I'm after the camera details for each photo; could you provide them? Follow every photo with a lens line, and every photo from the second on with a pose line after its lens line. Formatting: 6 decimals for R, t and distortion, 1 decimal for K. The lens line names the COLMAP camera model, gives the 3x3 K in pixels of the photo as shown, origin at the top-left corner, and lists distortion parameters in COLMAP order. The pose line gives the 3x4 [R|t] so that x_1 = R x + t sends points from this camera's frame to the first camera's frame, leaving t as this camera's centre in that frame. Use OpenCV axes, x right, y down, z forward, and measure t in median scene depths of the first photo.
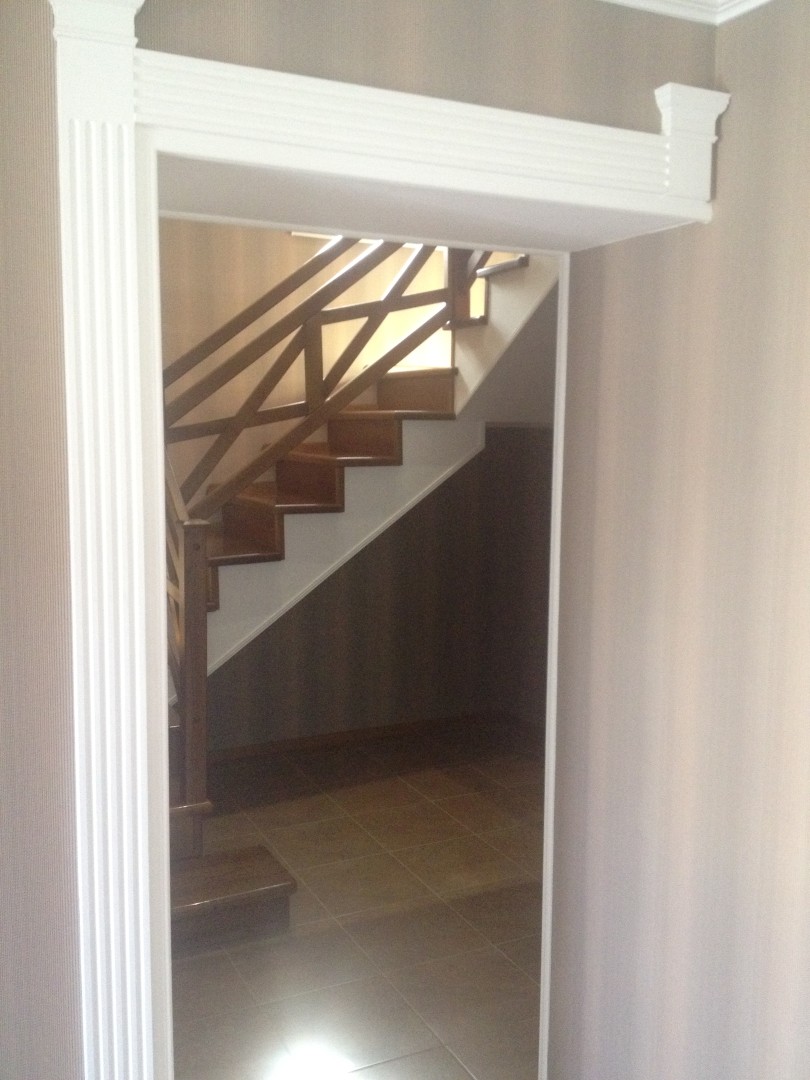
lens RADIAL K [[1024.3, 0, 398.1], [0, 1024.3, 528.4], [0, 0, 1]] dist [0.019453, 0.000000]
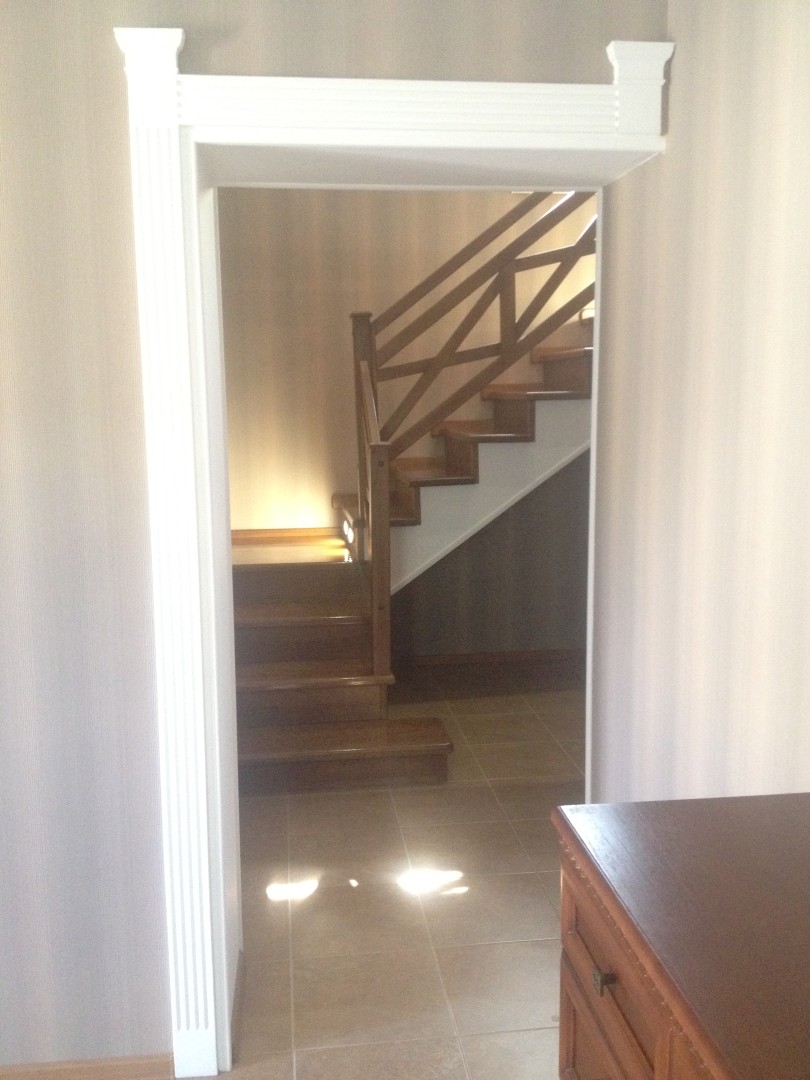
lens RADIAL K [[1024.3, 0, 409.0], [0, 1024.3, 547.4], [0, 0, 1]] dist [0.019453, 0.000000]
pose [[0.949525, 0.023835, -0.312786, 0.174593], [-0.008017, 0.998627, 0.051761, 0.044401], [0.313590, -0.046641, 0.948412, -0.109852]]
